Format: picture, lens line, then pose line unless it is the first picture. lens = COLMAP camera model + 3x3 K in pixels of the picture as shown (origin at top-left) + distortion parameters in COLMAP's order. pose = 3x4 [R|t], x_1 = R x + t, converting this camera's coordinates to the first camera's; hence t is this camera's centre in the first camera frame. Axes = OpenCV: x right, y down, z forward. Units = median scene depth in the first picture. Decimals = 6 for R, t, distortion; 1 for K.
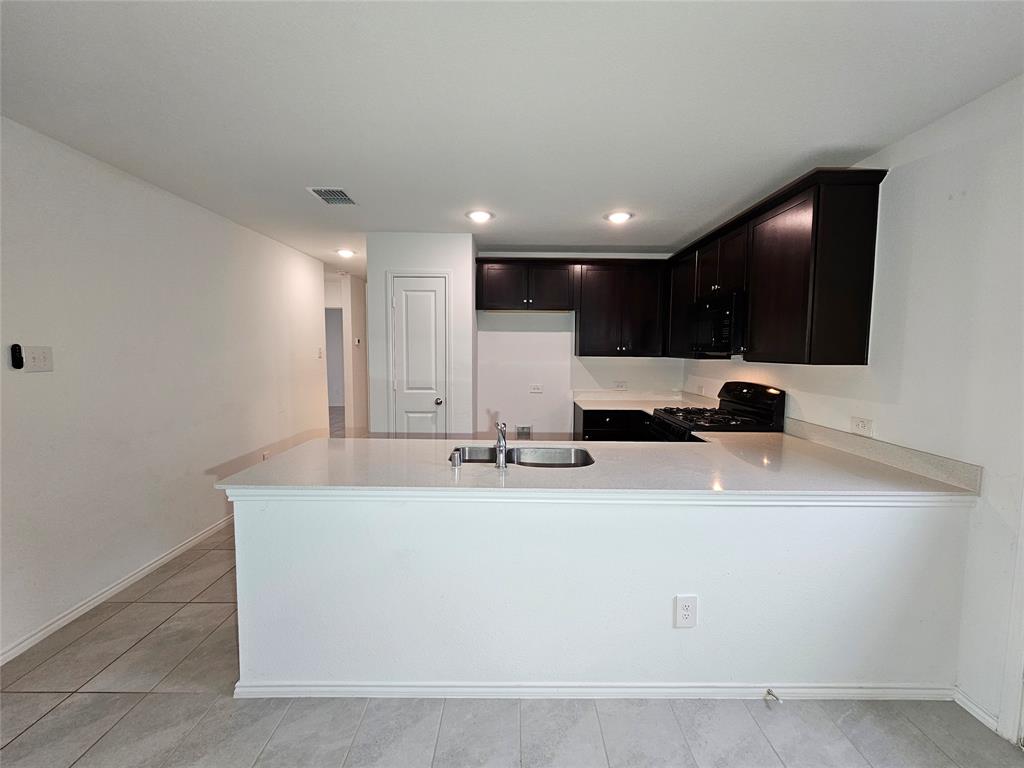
lens RADIAL K [[408.6, 0, 516.4], [0, 408.6, 380.3], [0, 0, 1]] dist [-0.011452, -0.000081]
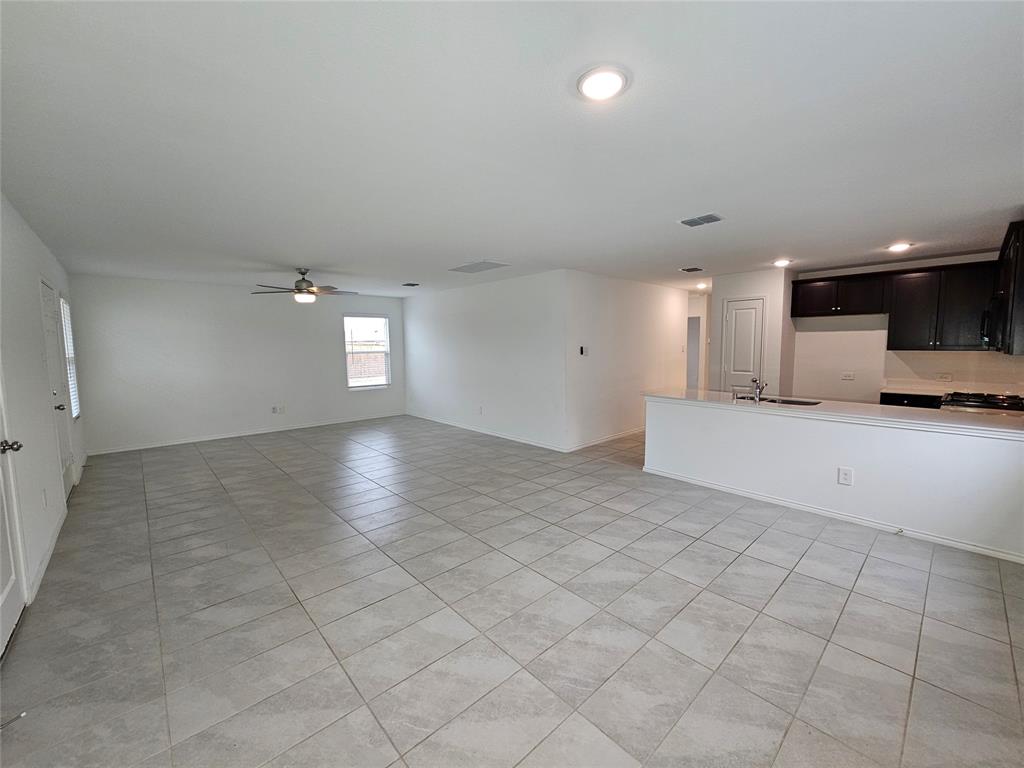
lens RADIAL K [[413.3, 0, 523.7], [0, 413.3, 389.1], [0, 0, 1]] dist [0.001505, 0.000399]
pose [[0.682720, 0.066821, -0.727618, 0.365054], [-0.042572, 0.997756, 0.051685, 0.044271], [0.729439, -0.004310, 0.684032, -0.725152]]
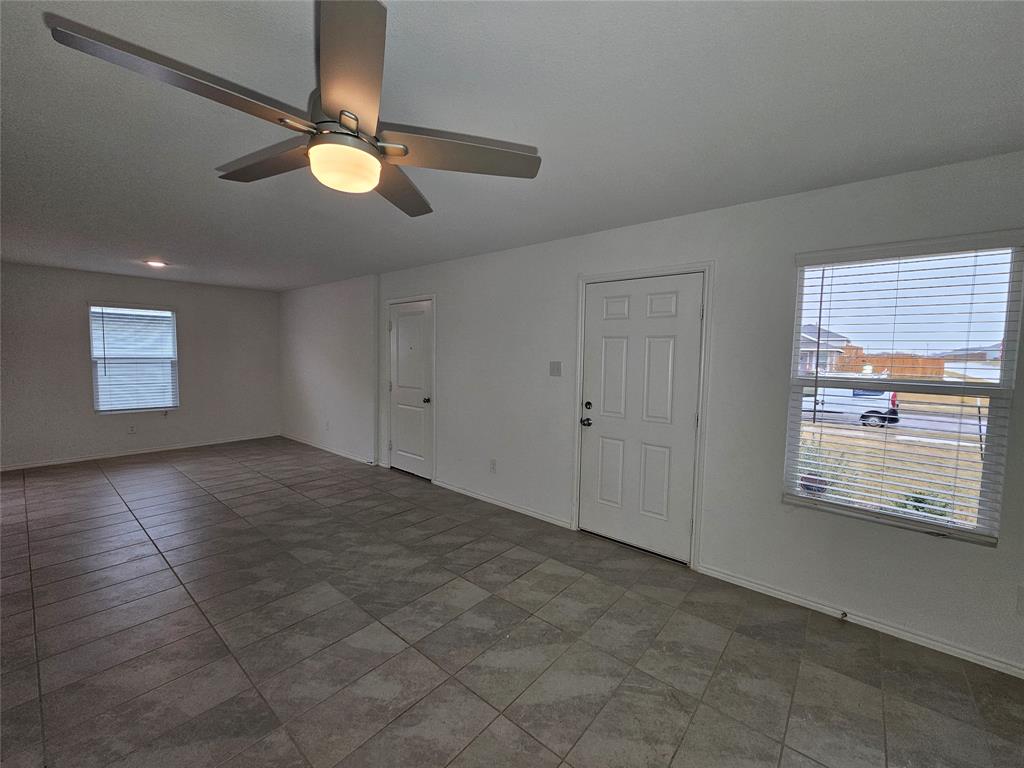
lens RADIAL K [[420.2, 0, 525.8], [0, 420.2, 384.0], [0, 0, 1]] dist [-0.008104, 0.000149]
pose [[-0.774805, -0.065537, 0.628794, -1.636526], [0.025726, 0.990520, 0.134939, -0.017879], [-0.631677, 0.120728, -0.765774, -0.066293]]
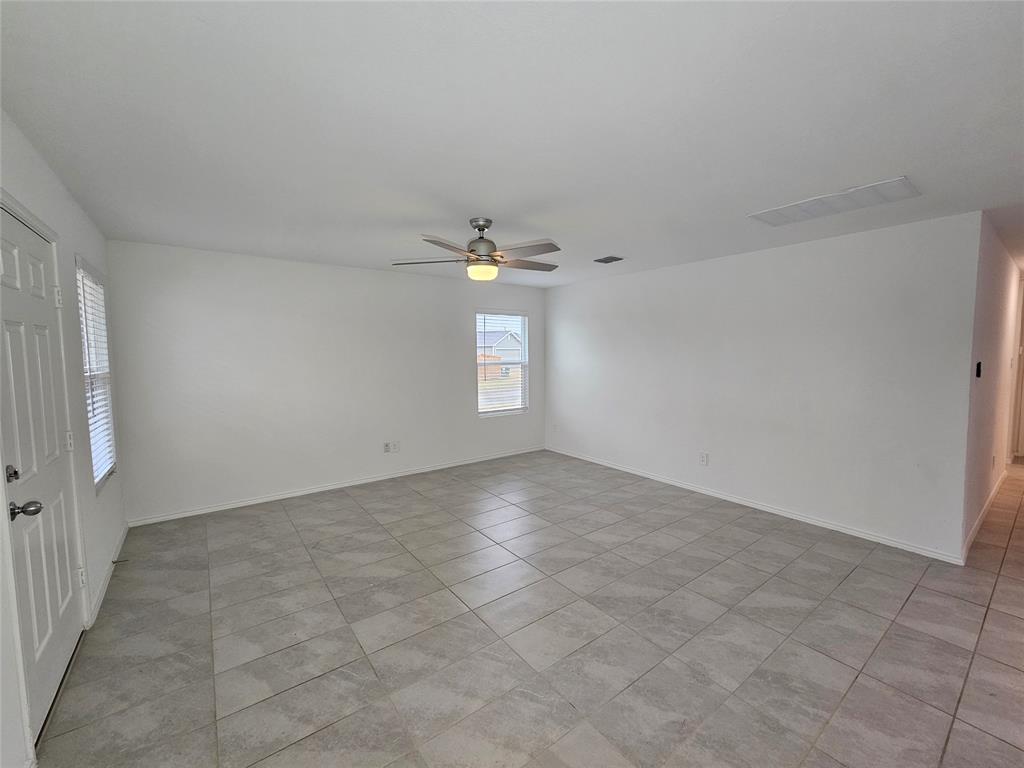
lens RADIAL K [[418.4, 0, 515.9], [0, 418.4, 382.5], [0, 0, 1]] dist [0.000011, 0.000763]
pose [[0.598215, 0.050126, -0.799766, -0.513545], [-0.057469, 0.998155, 0.019575, 0.035634], [0.799272, 0.034252, 0.599992, -0.732244]]
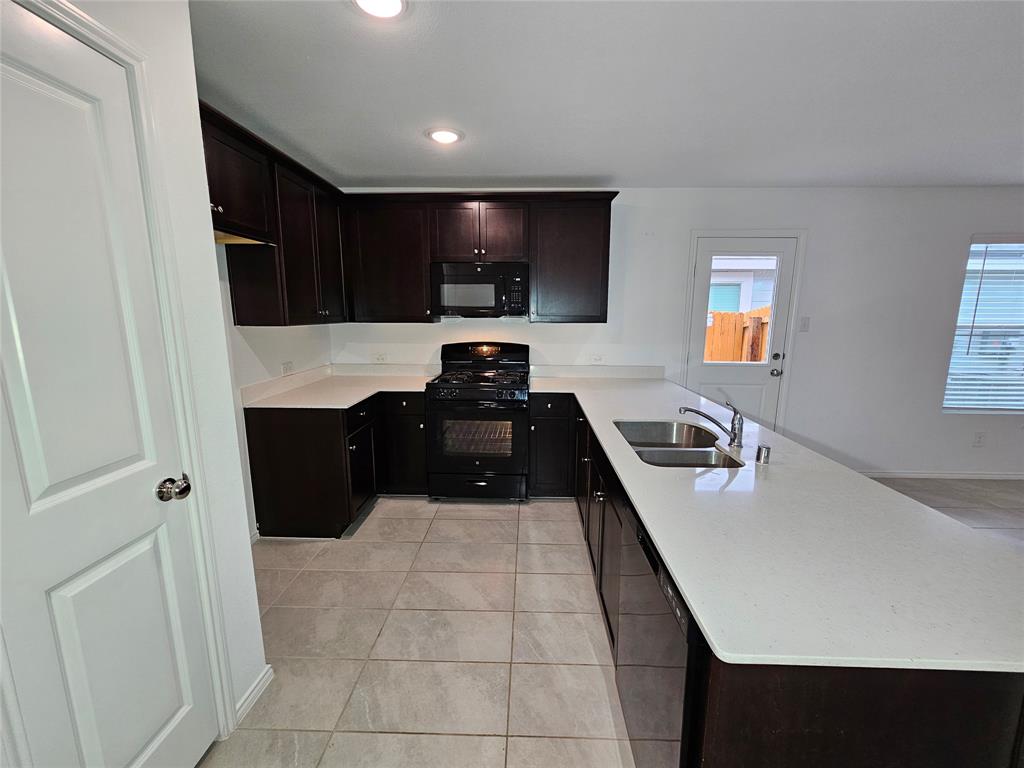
lens RADIAL K [[418.4, 0, 515.9], [0, 418.4, 382.5], [0, 0, 1]] dist [0.000011, 0.000763]
pose [[0.033112, -0.172790, 0.984402, -0.496544], [0.075179, 0.982582, 0.169942, -0.063034], [-0.996620, 0.068379, 0.045525, 0.743362]]
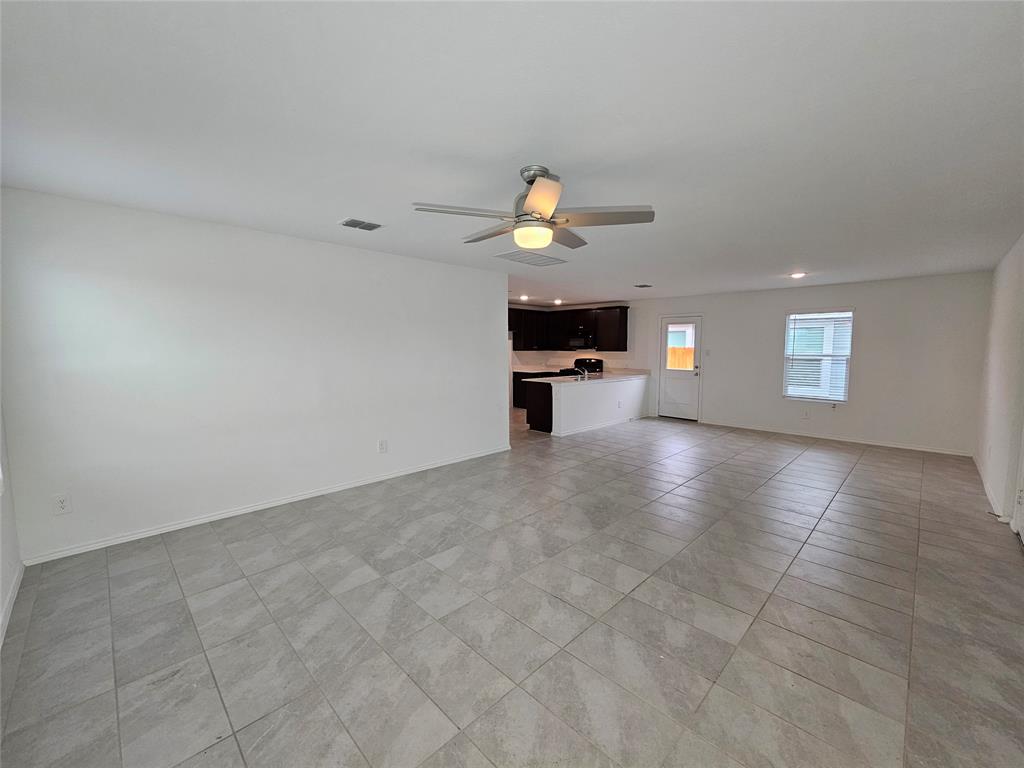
lens RADIAL K [[418.4, 0, 515.9], [0, 418.4, 382.5], [0, 0, 1]] dist [0.000011, 0.000763]
pose [[0.708346, -0.067324, 0.702648, -1.759223], [0.058184, 0.997623, 0.036931, 0.033934], [-0.703463, 0.014723, 0.710579, -0.738728]]
